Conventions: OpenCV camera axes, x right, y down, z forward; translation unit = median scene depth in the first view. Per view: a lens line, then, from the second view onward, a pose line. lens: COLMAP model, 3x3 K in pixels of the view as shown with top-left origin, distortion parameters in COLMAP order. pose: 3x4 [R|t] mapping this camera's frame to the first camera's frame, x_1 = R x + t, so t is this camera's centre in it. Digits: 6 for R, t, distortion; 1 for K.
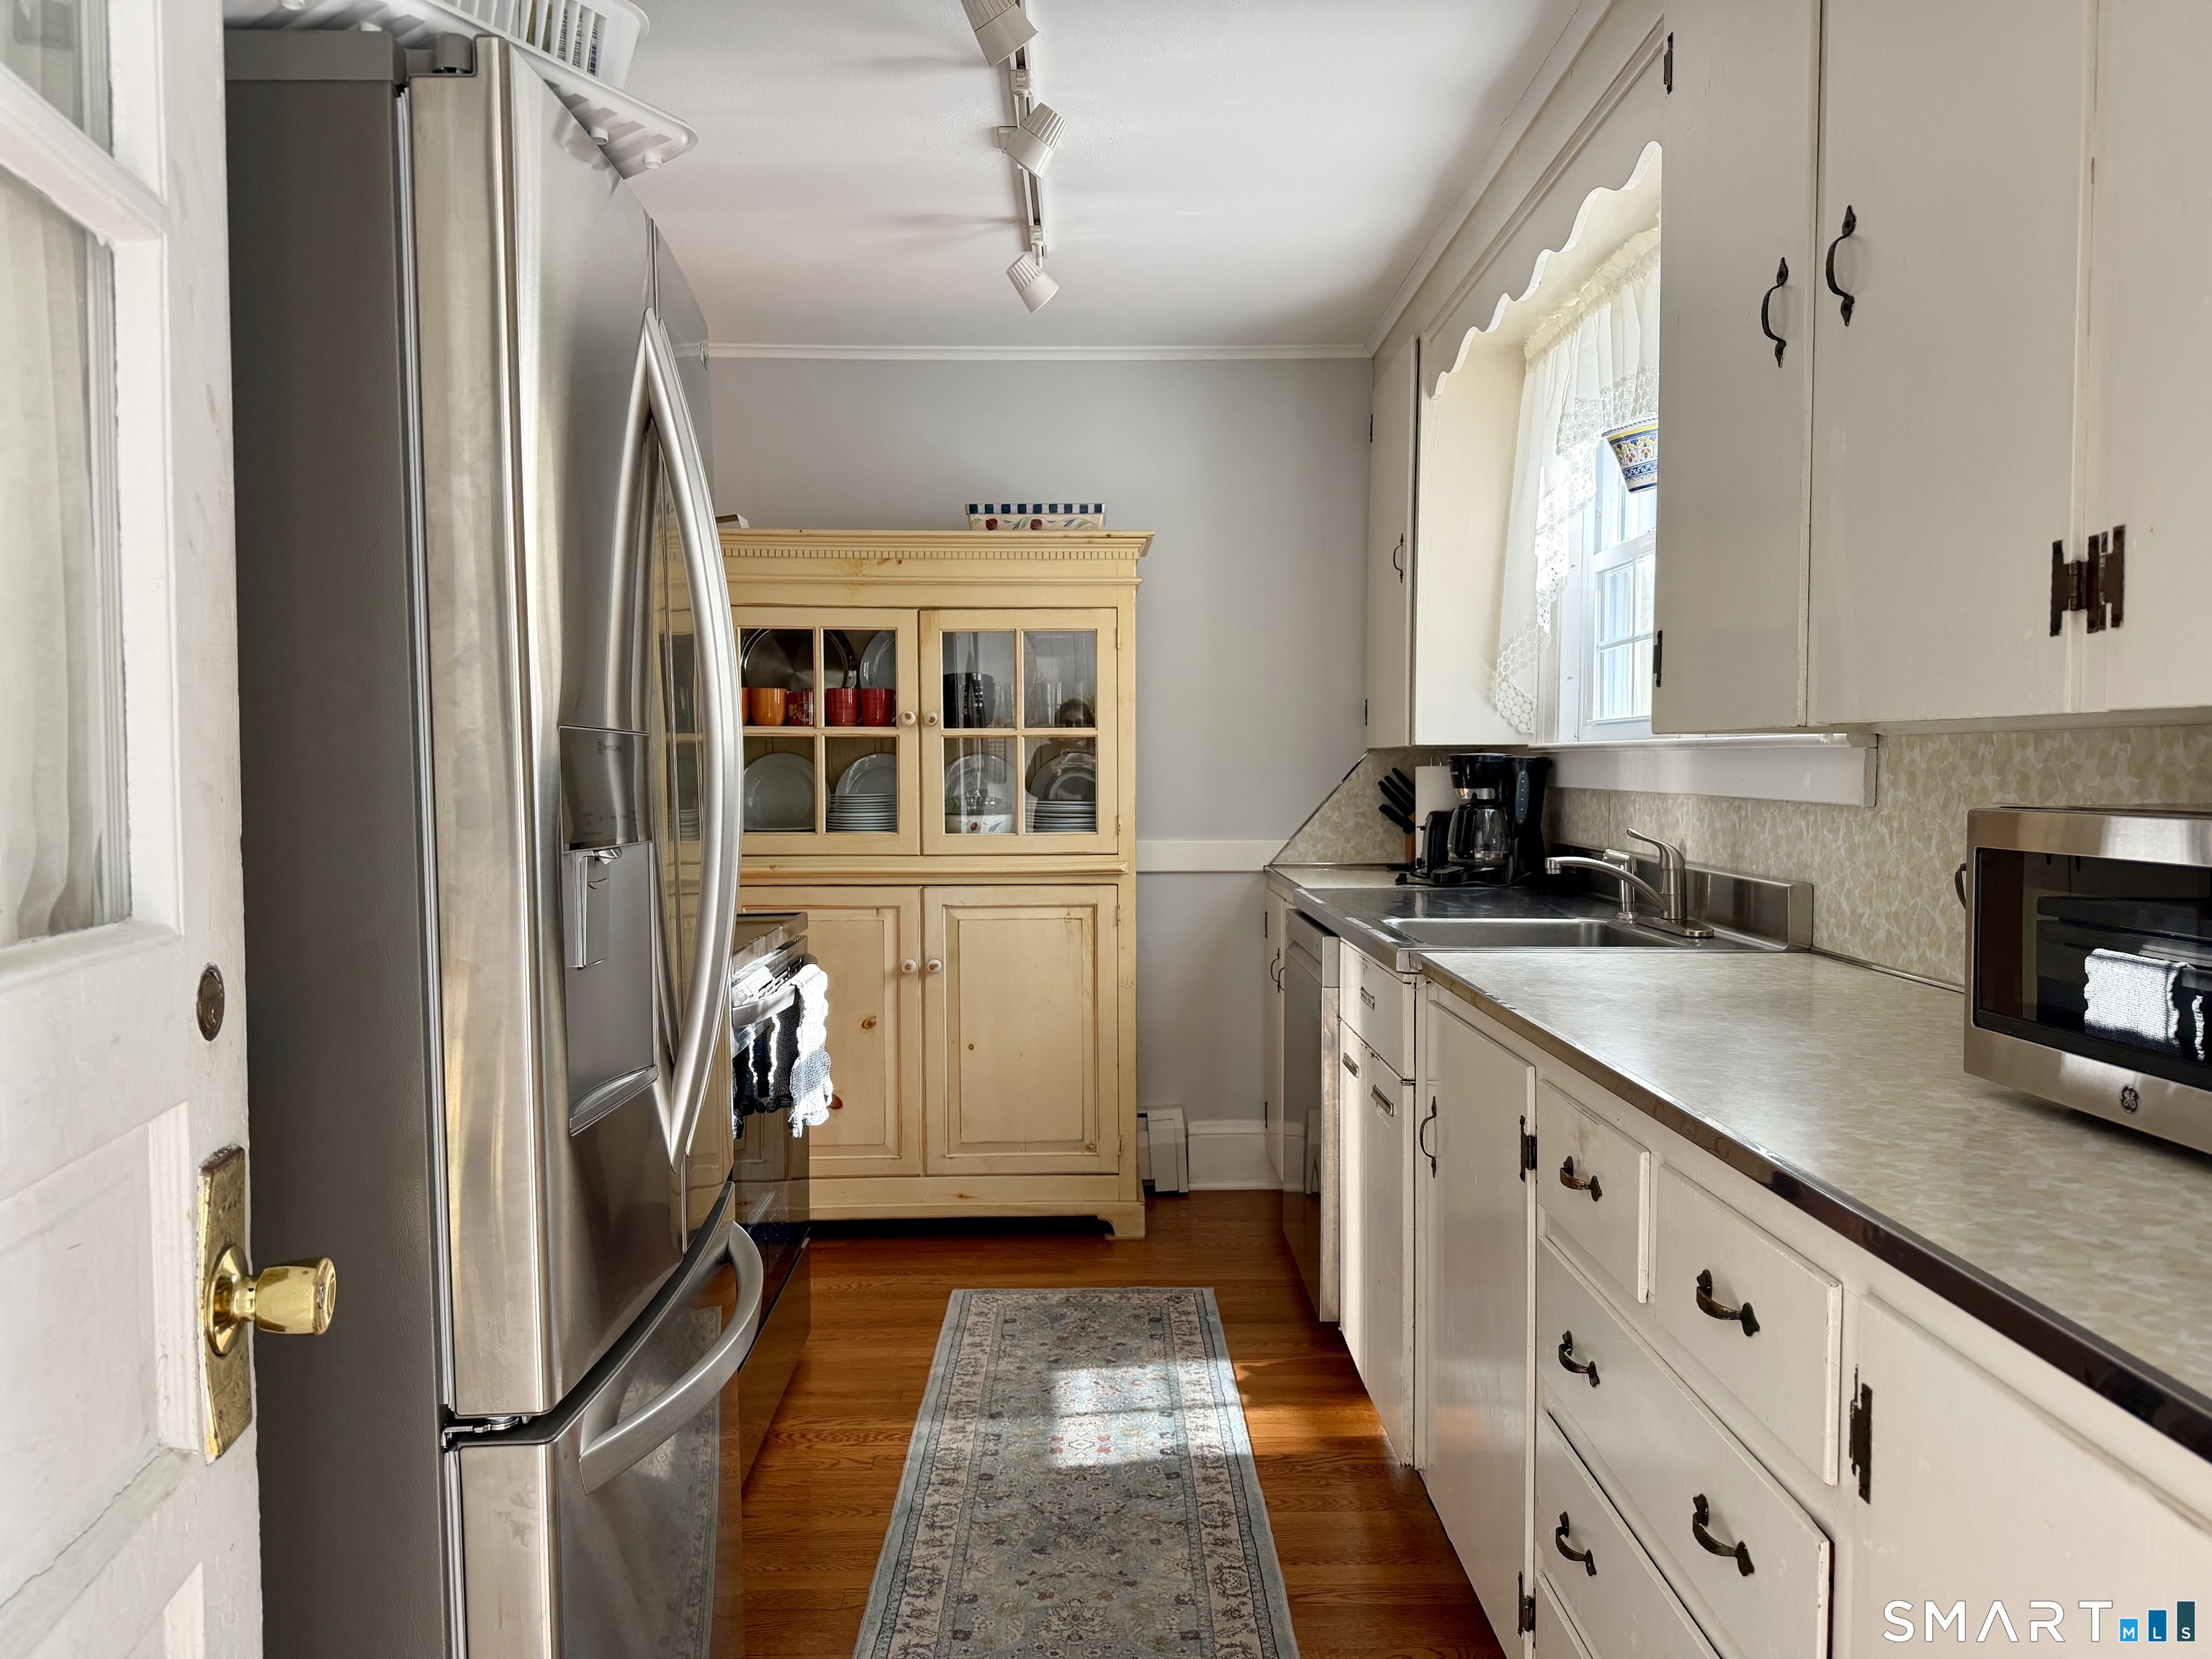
lens RADIAL K [[1560.7, 0, 1094.6], [0, 1560.7, 829.4], [0, 0, 1]] dist [0.074279, -0.083495]
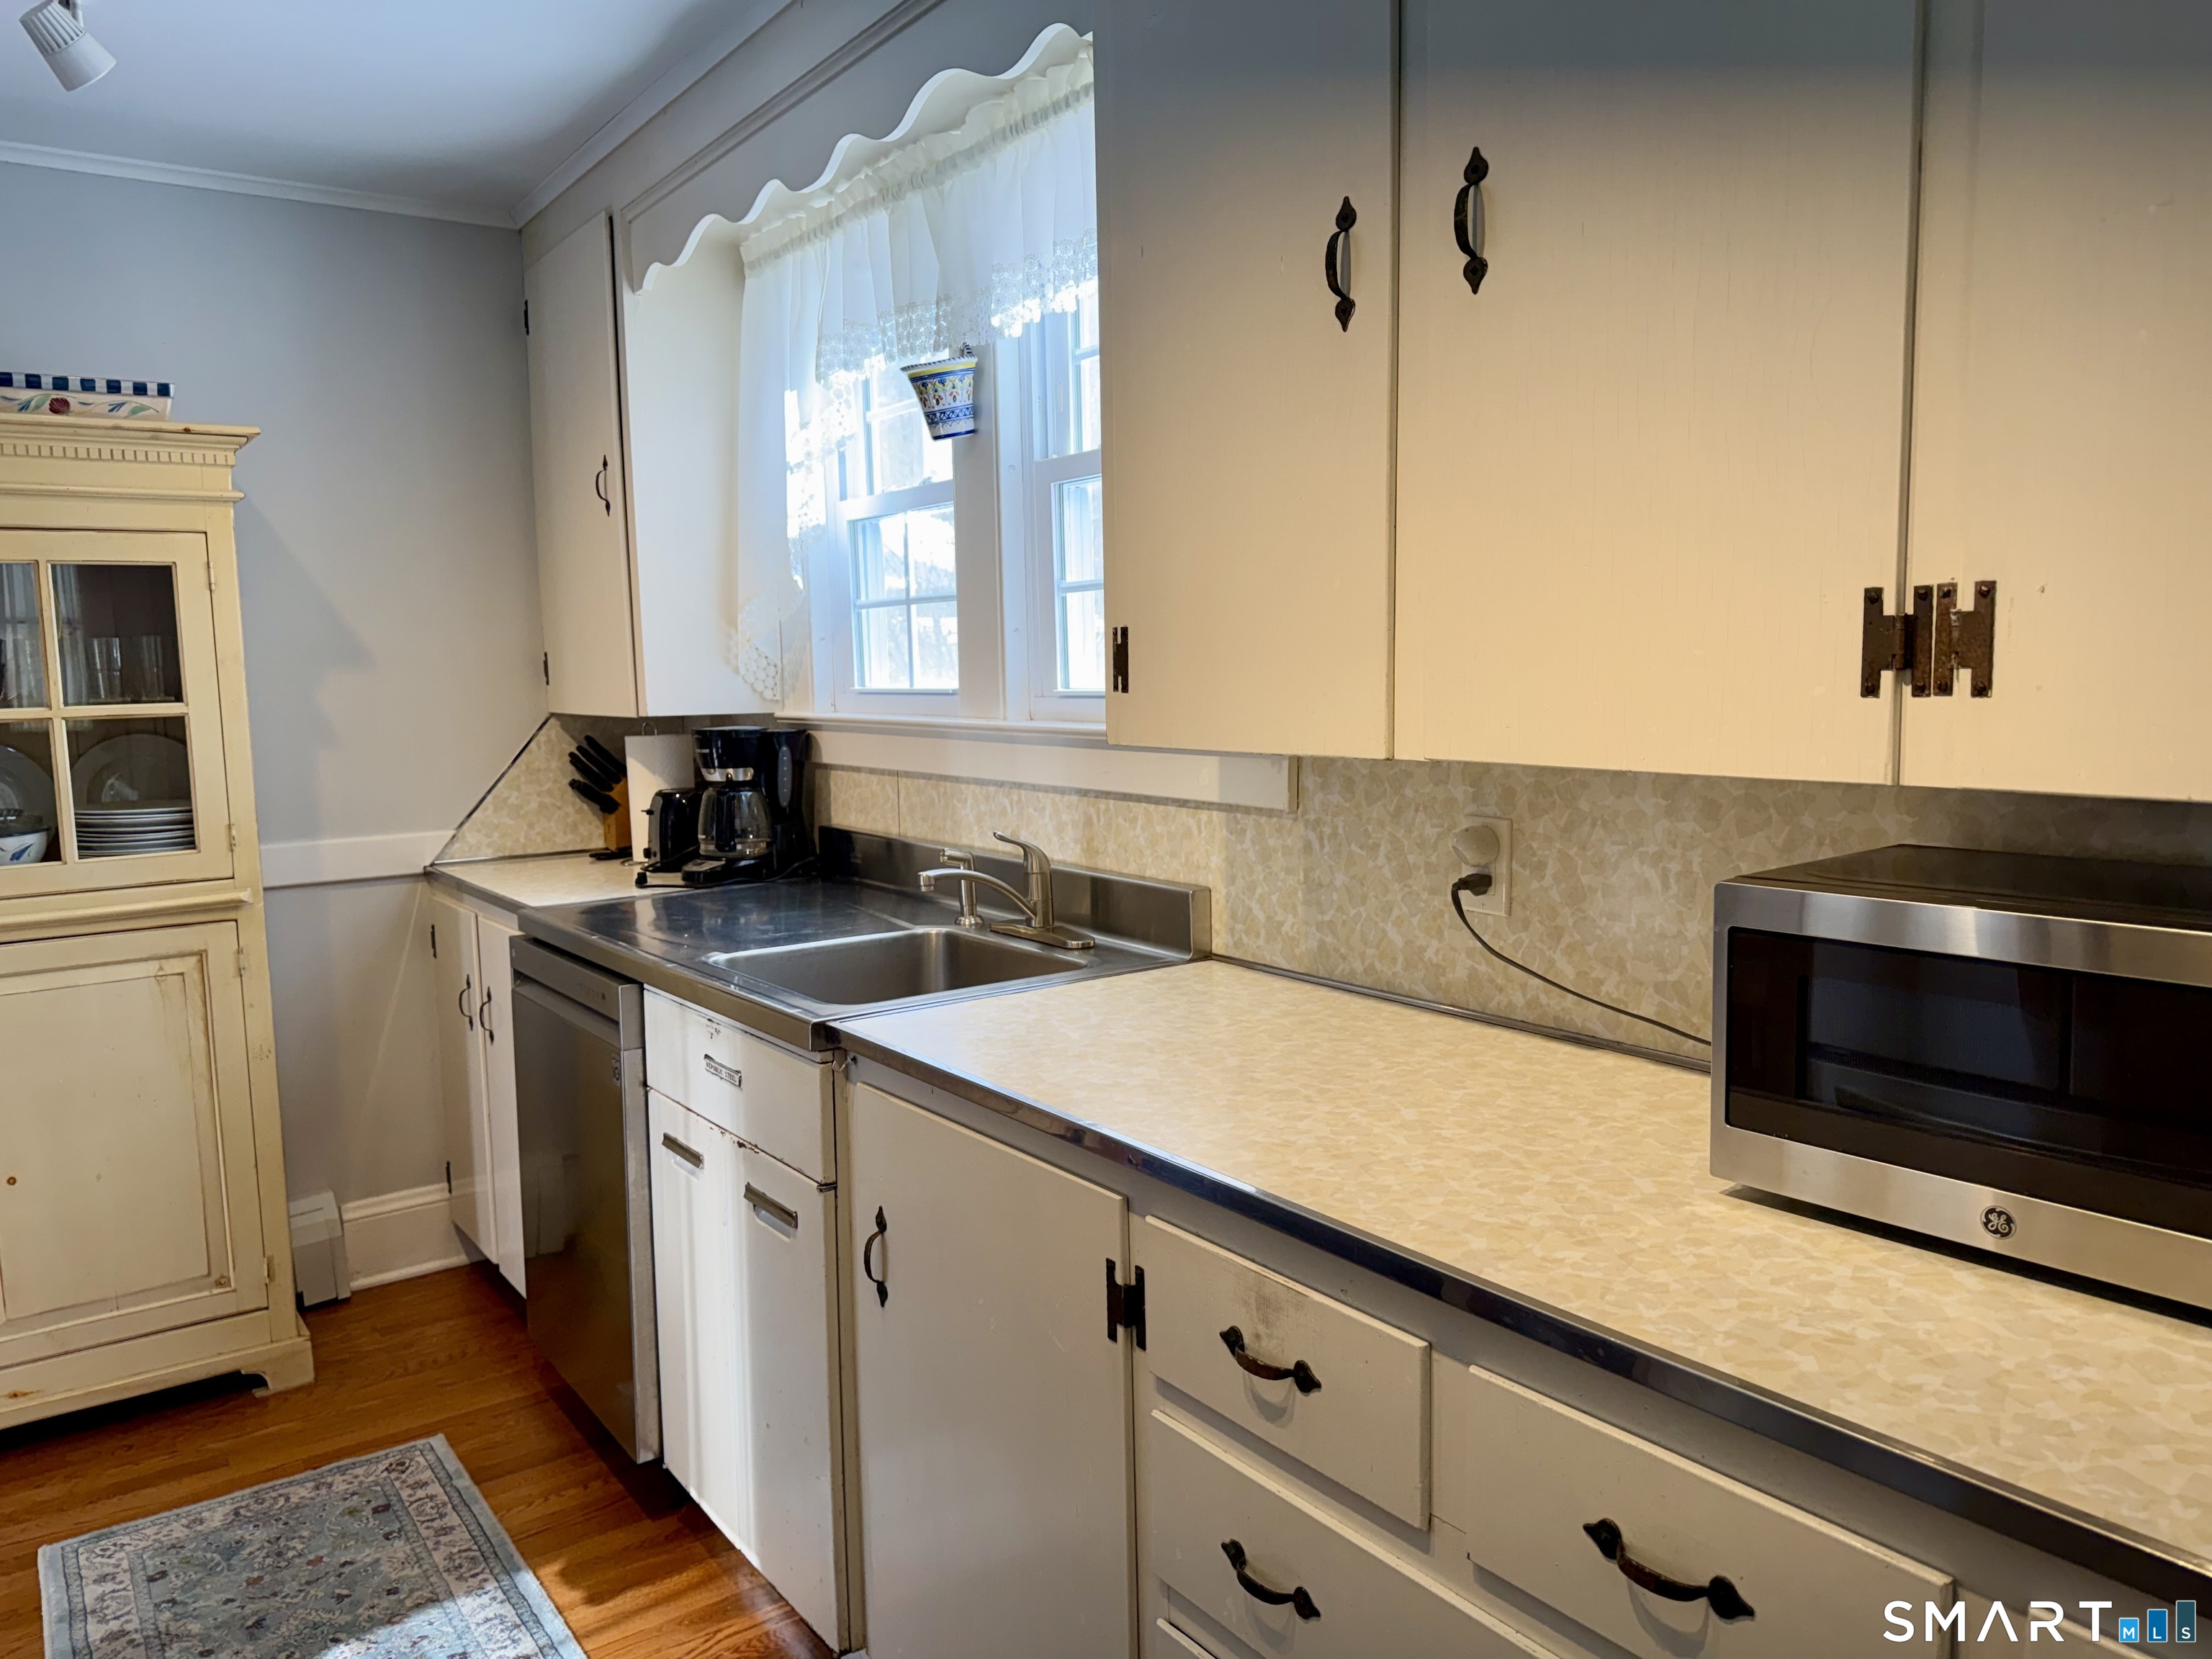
lens RADIAL K [[1560.7, 0, 1095.1], [0, 1560.7, 828.5], [0, 0, 1]] dist [0.074279, -0.083495]
pose [[0.814071, -0.076364, 0.575723, -0.089120], [0.042939, 0.996519, 0.071463, -0.046347], [-0.579176, -0.033455, 0.814516, 0.189324]]
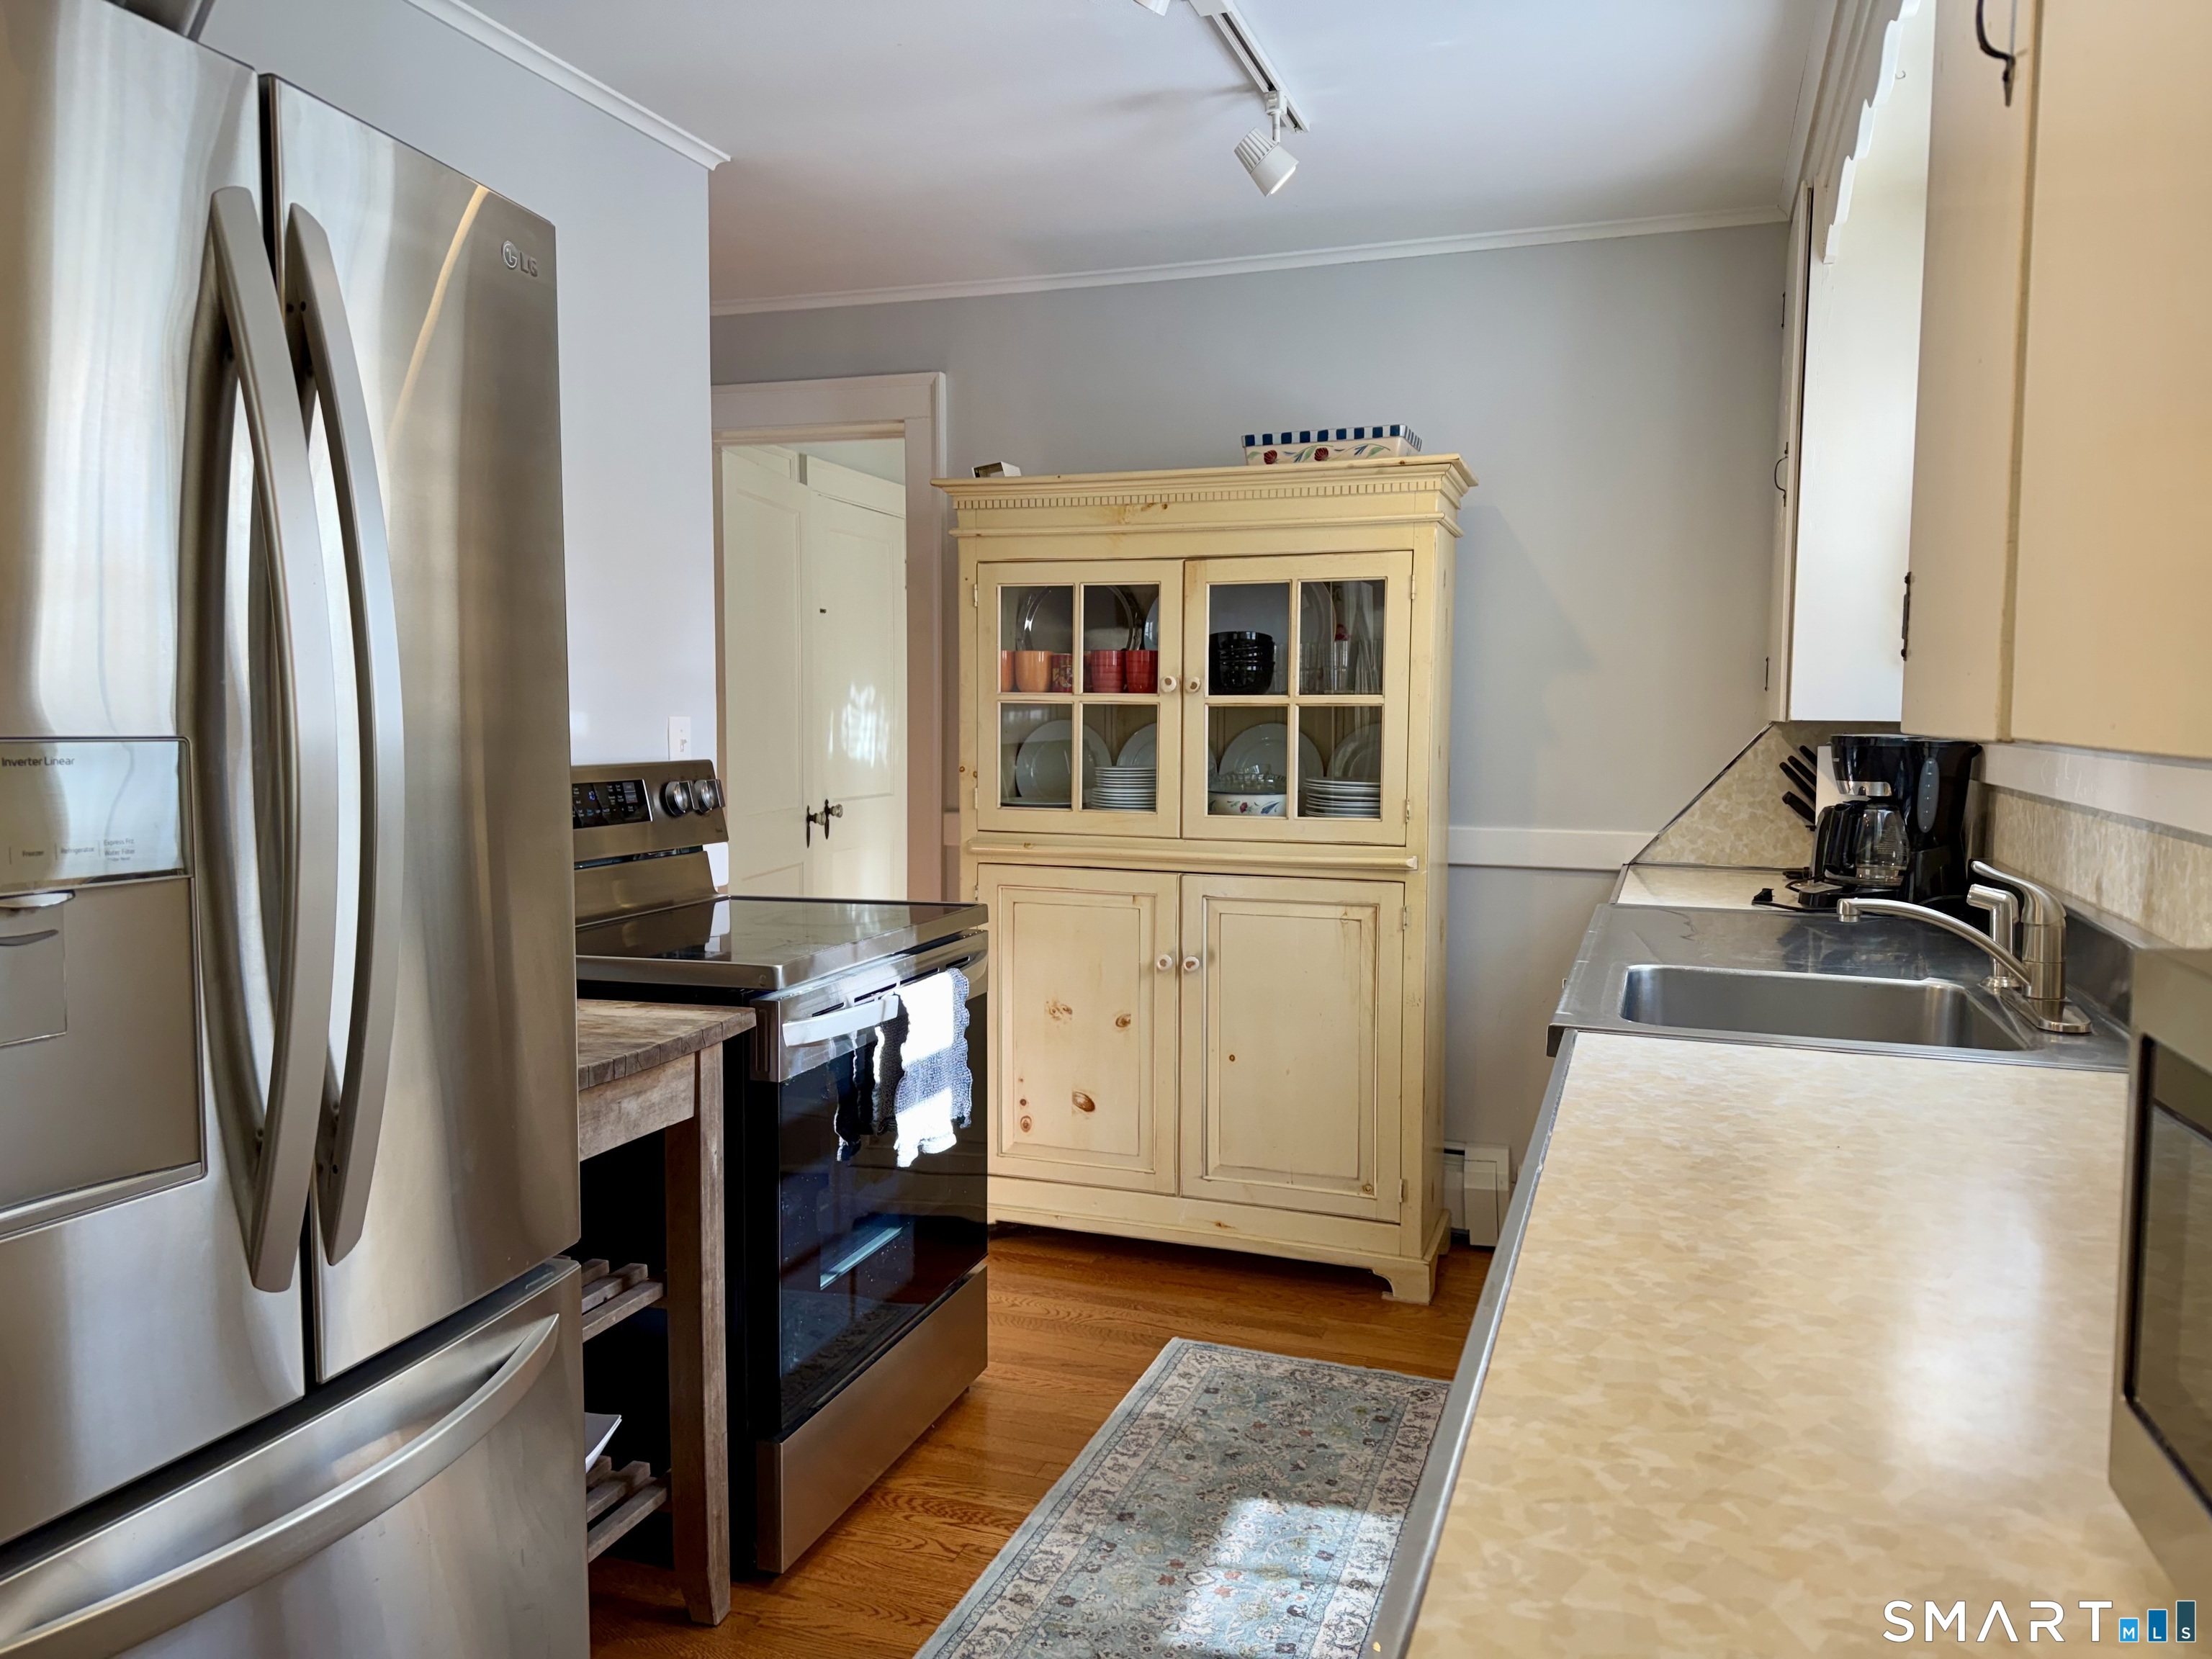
lens RADIAL K [[1560.7, 0, 1092.9], [0, 1560.7, 818.3], [0, 0, 1]] dist [0.074279, -0.083495]
pose [[0.935190, 0.034126, -0.352497, 0.167867], [-0.024672, 0.999206, 0.031281, -0.023224], [0.353285, -0.020557, 0.935290, 0.169586]]
